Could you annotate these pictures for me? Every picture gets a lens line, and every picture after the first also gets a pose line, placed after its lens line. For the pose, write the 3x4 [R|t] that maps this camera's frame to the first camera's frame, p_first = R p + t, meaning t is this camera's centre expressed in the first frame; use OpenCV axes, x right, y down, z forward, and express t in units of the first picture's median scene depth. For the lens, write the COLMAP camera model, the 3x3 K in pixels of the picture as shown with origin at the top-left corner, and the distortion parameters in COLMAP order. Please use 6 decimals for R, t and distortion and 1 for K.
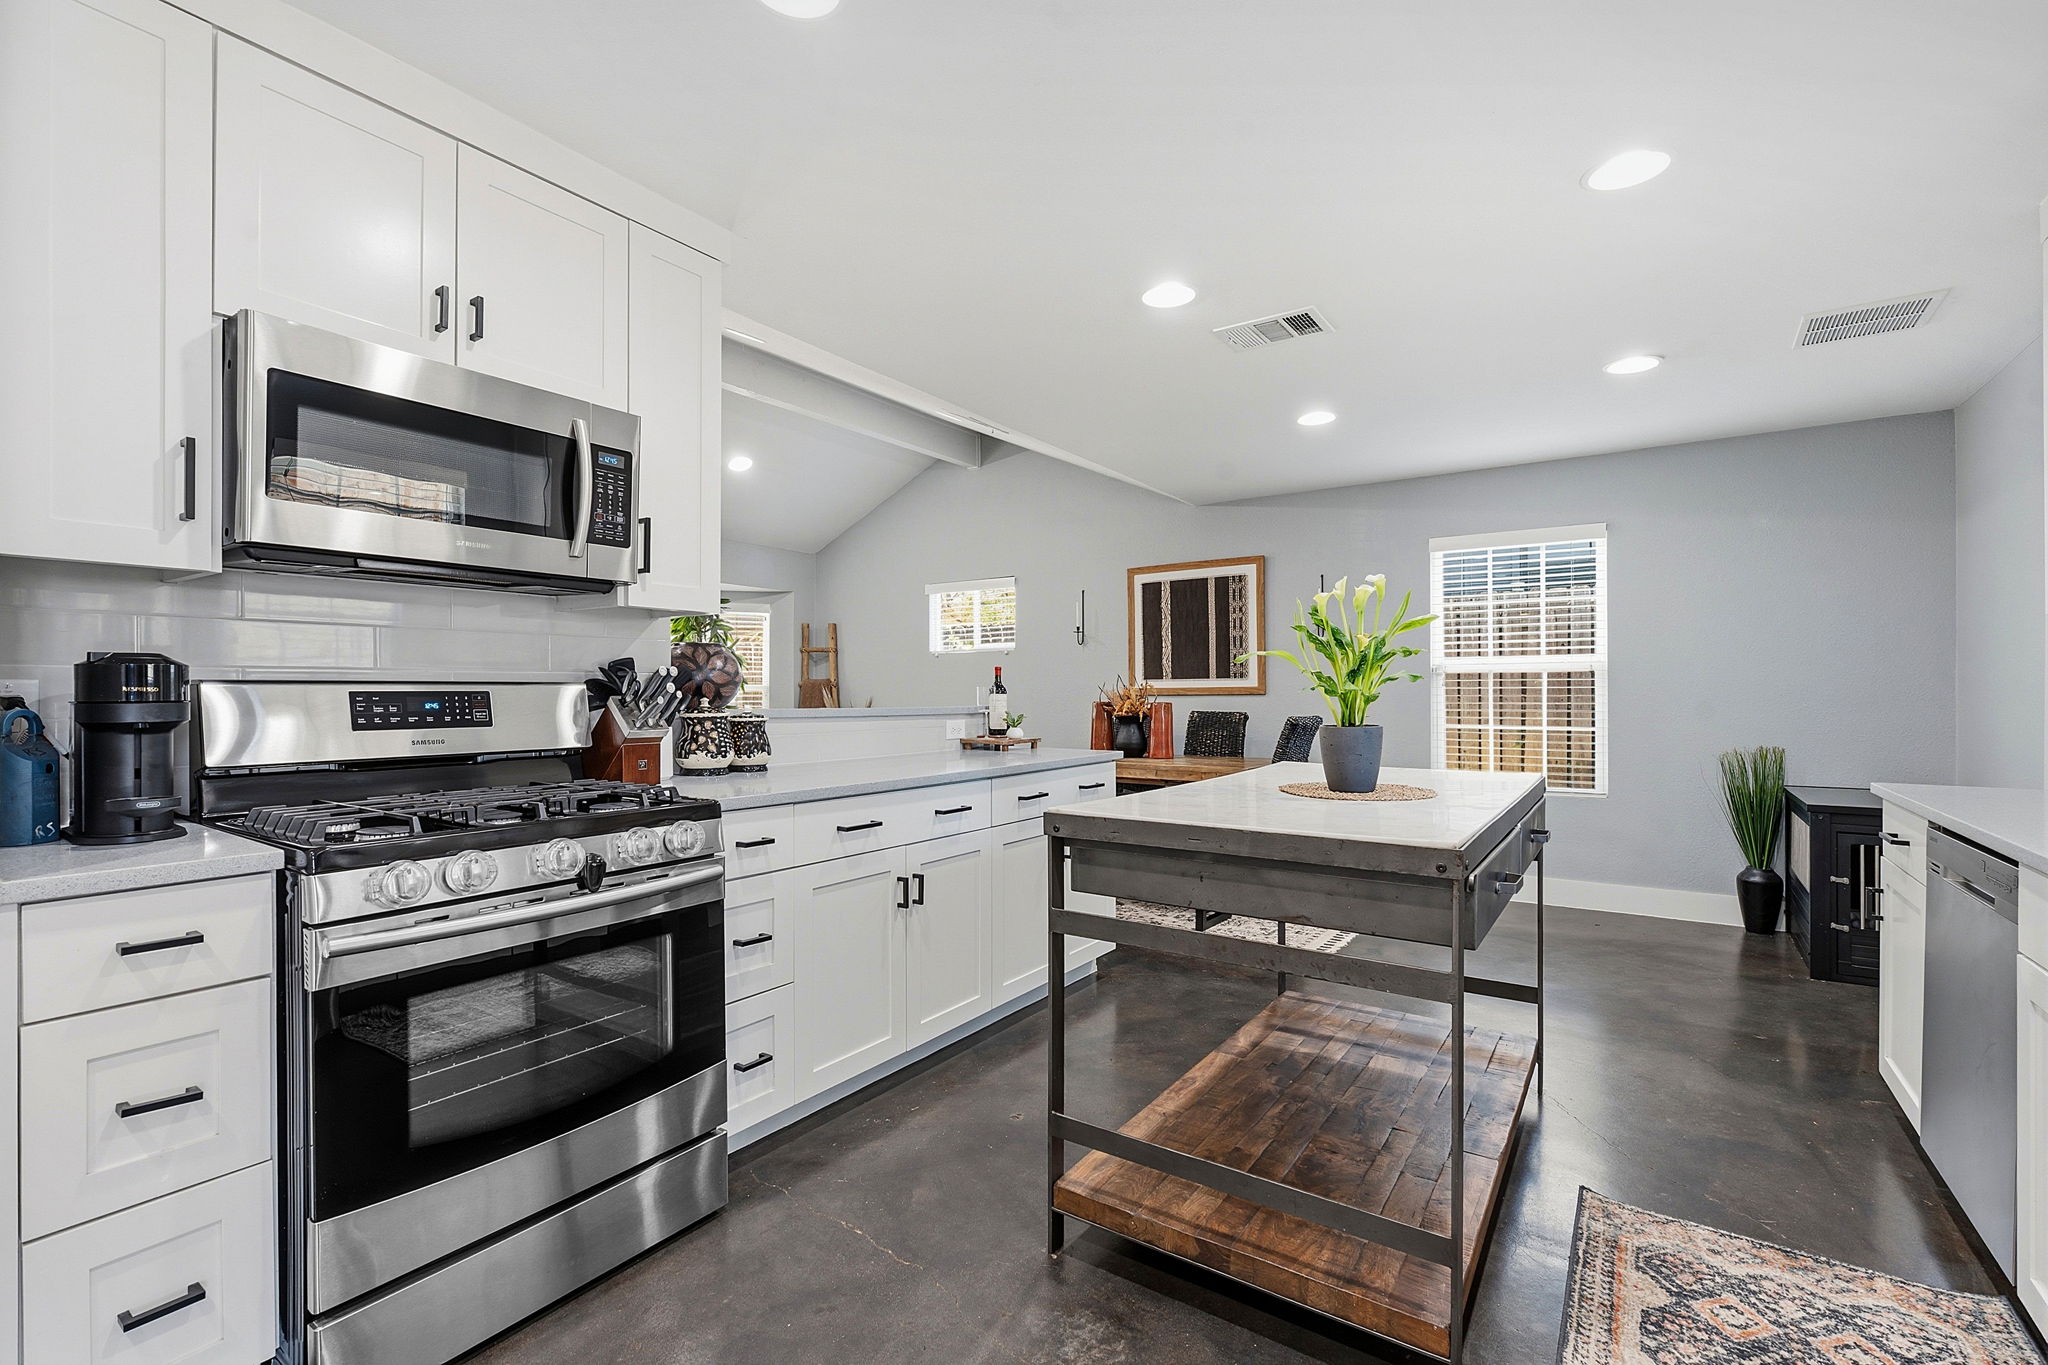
lens RADIAL K [[942.4, 0, 1035.2], [0, 942.4, 684.4], [0, 0, 1]] dist [-0.000770, 0.000231]
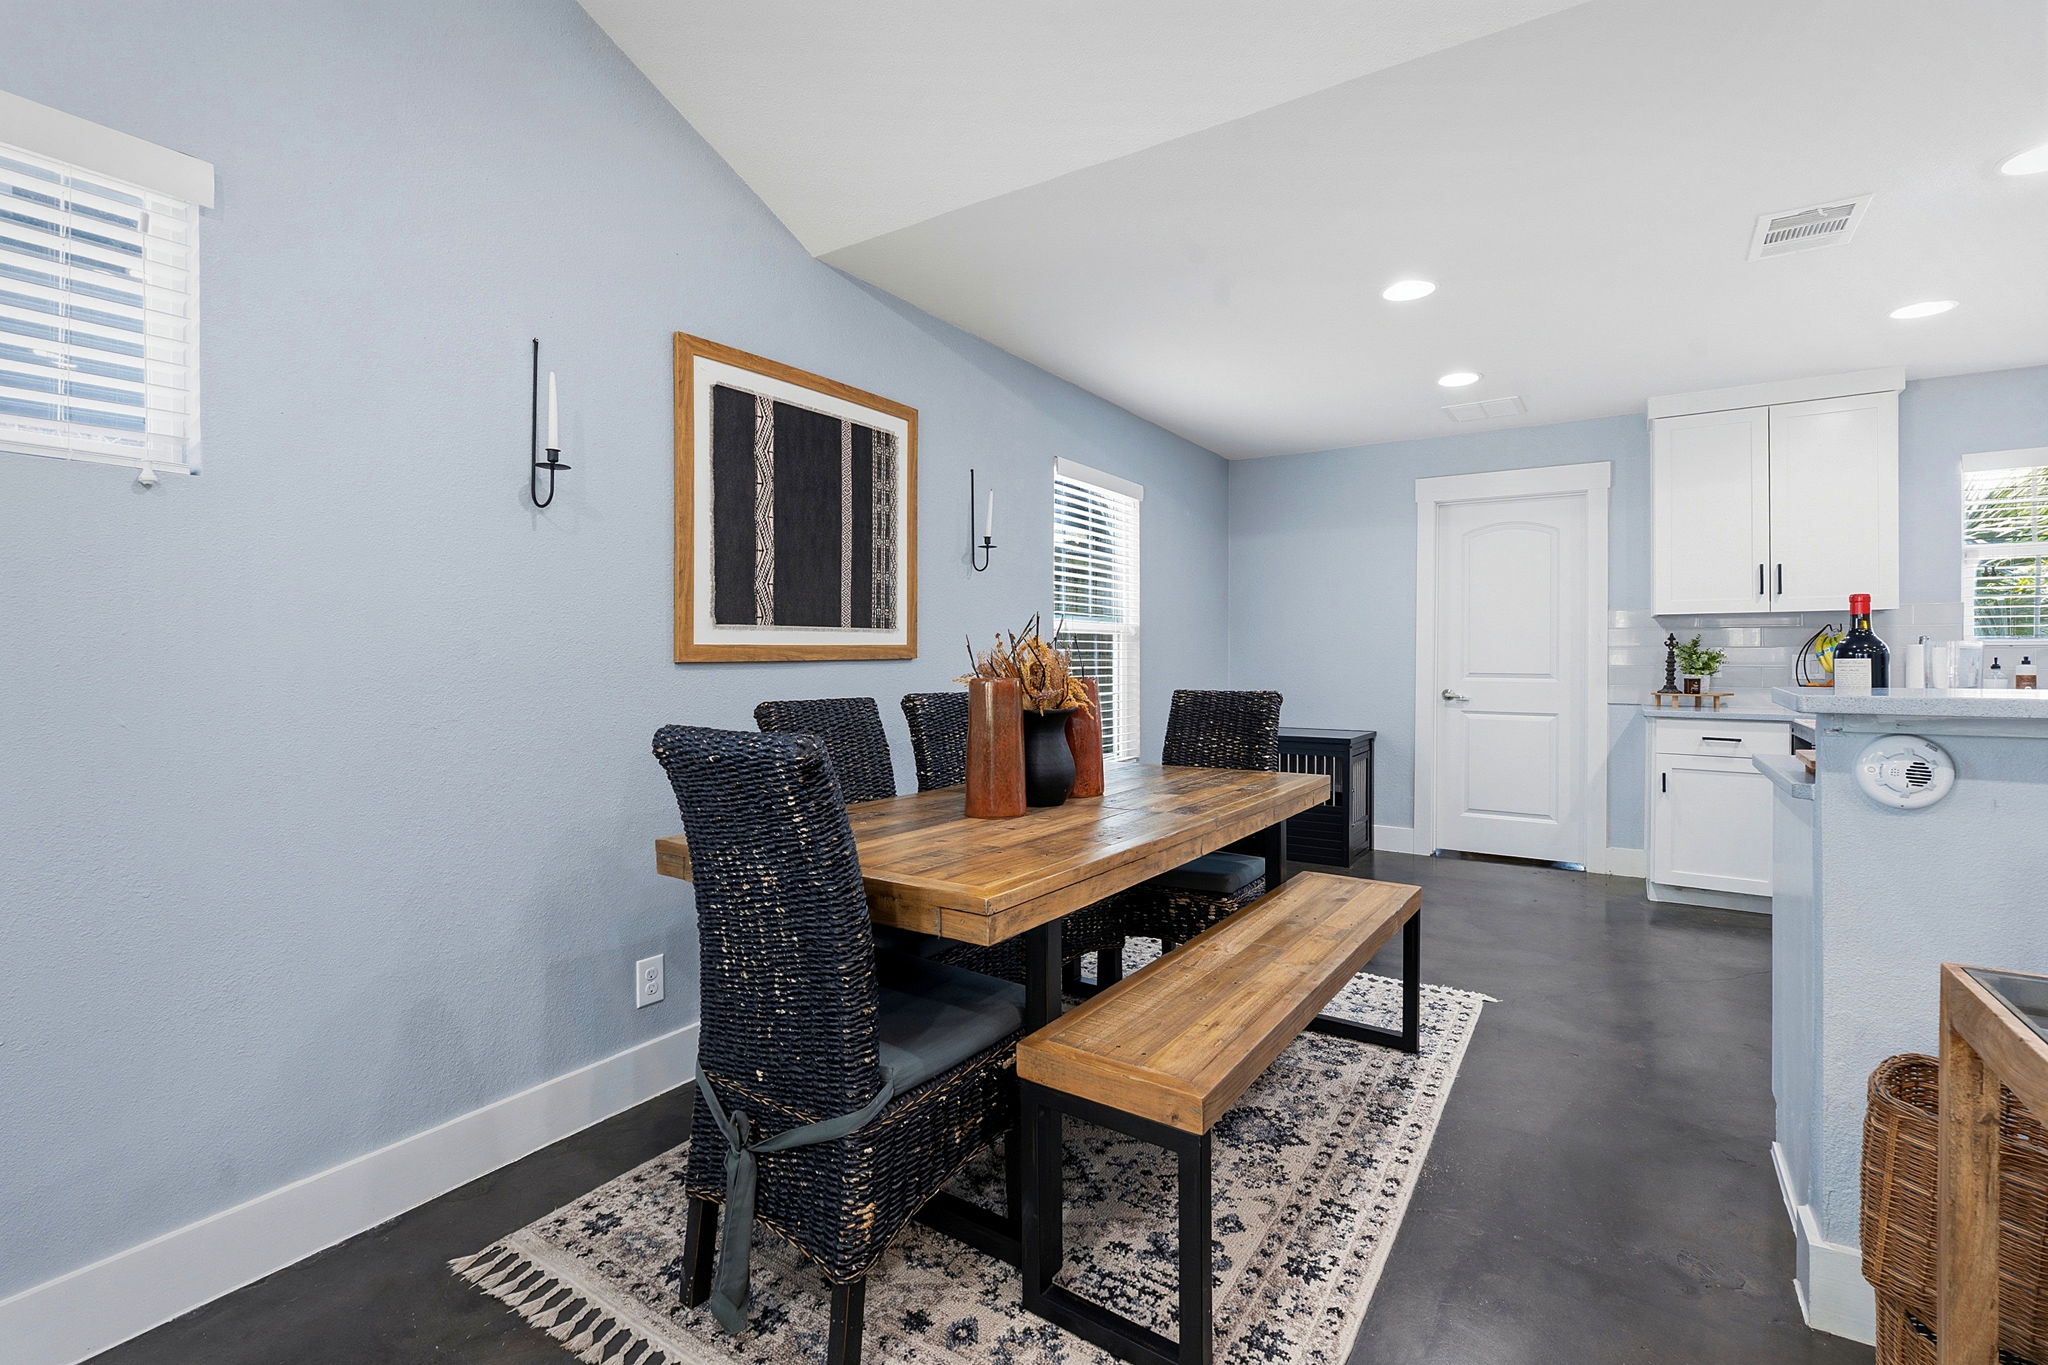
lens RADIAL K [[913.0, 0, 1022.5], [0, 913.0, 654.4], [0, 0, 1]] dist [-0.021522, 0.000225]
pose [[-0.022084, 0.000099, 0.999756, -0.288810], [-0.007046, 0.999975, -0.000254, 0.007339], [-0.999731, -0.007050, -0.022083, 0.920777]]
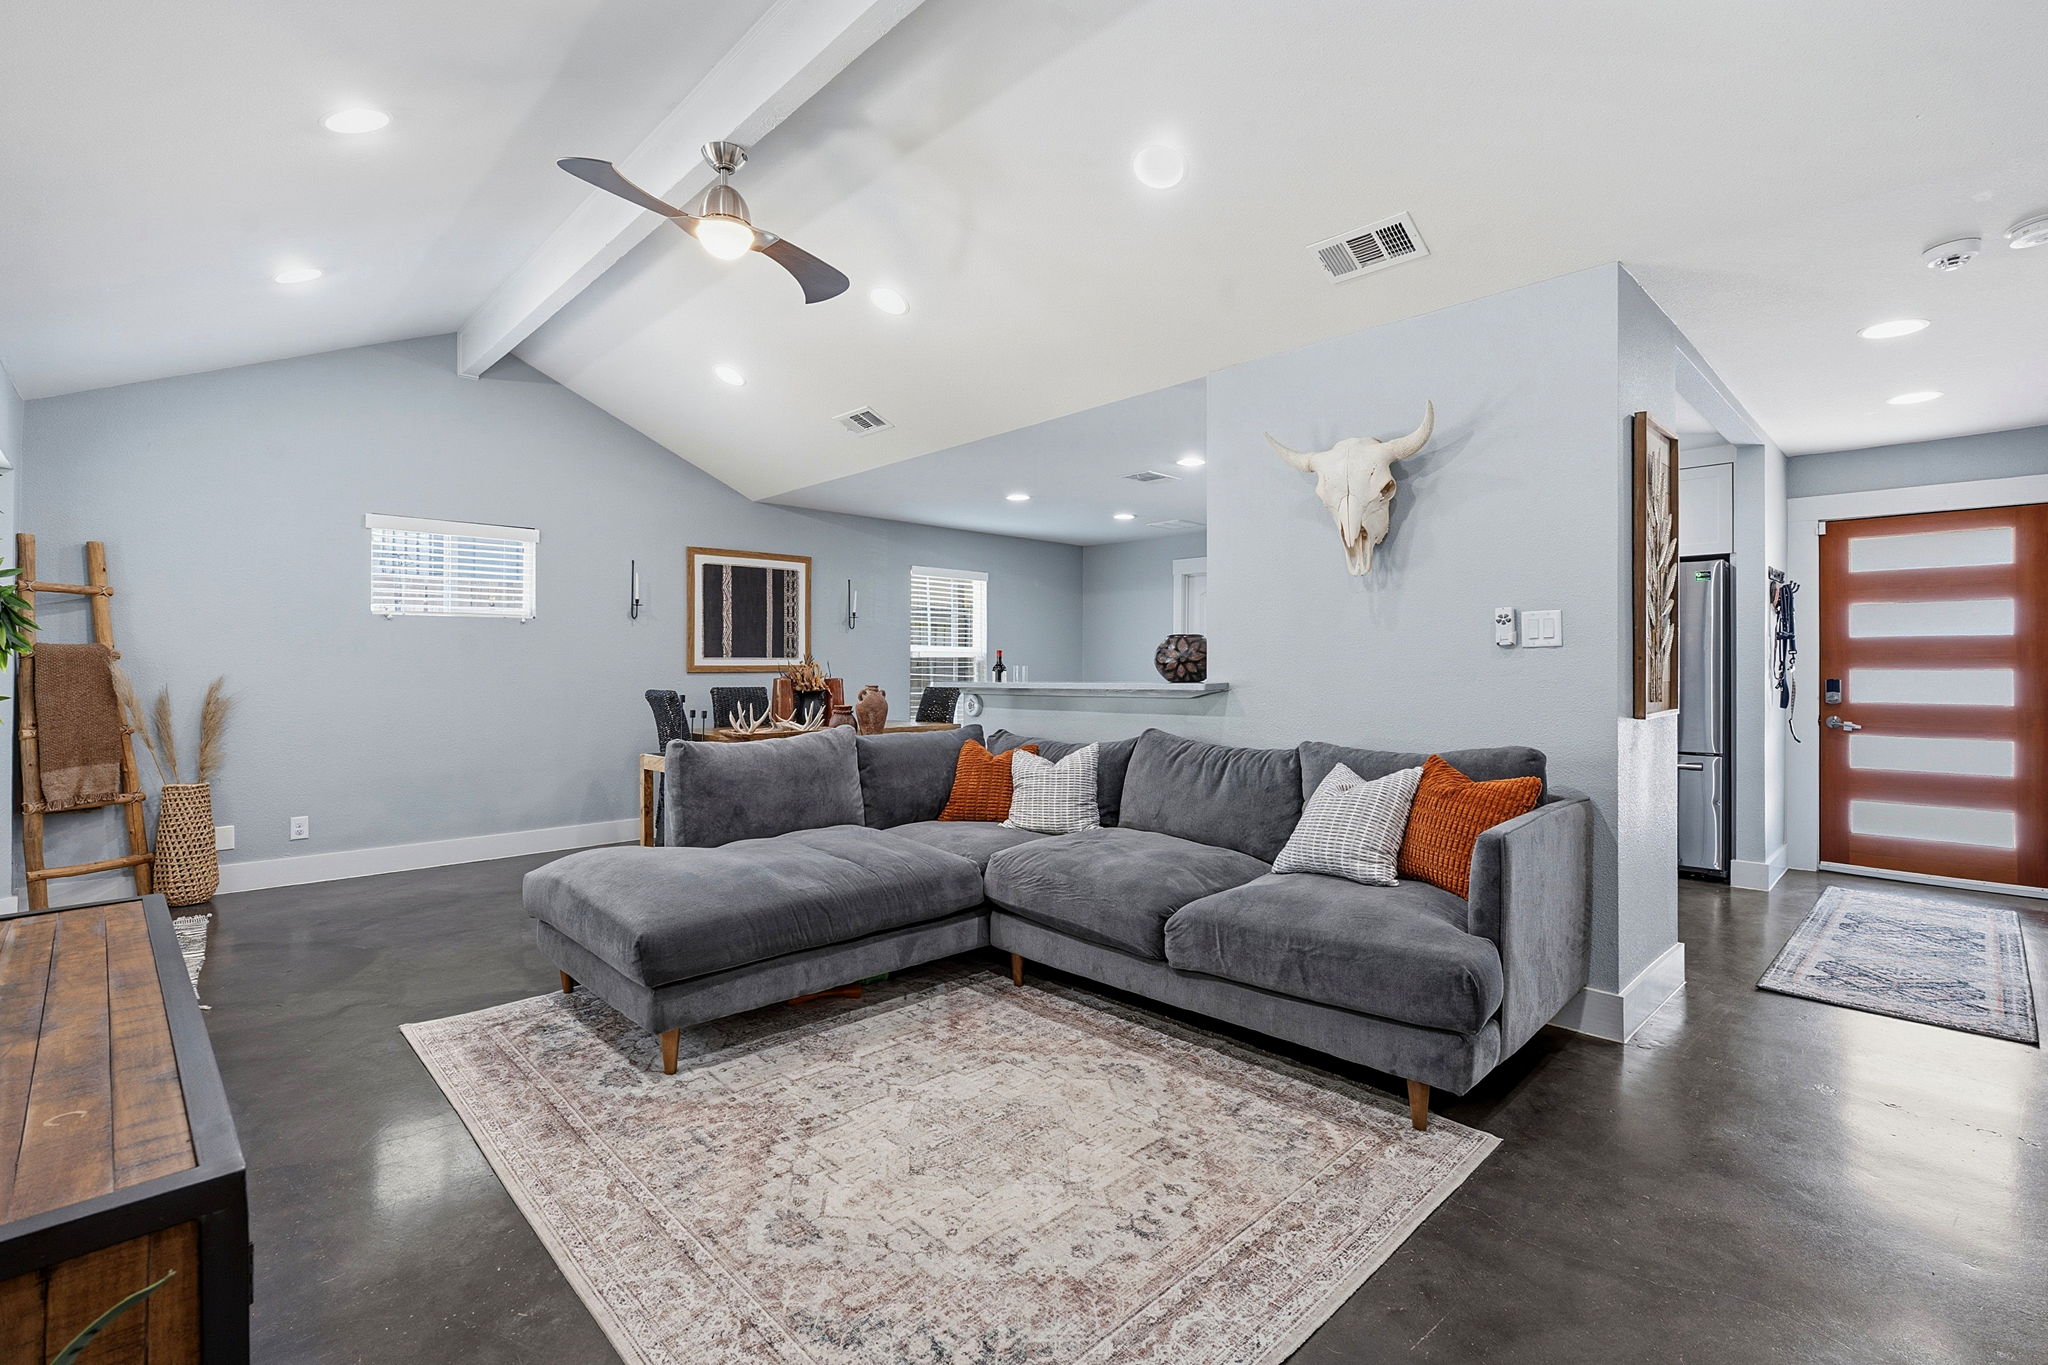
lens RADIAL K [[926.7, 0, 1027.9], [0, 926.7, 661.8], [0, 0, 1]] dist [-0.014889, 0.000451]
pose [[0.193035, 0.008180, 0.981158, -0.848499], [-0.008429, 0.999942, -0.006678, 0.003800], [-0.981156, -0.006981, 0.193093, 0.479625]]
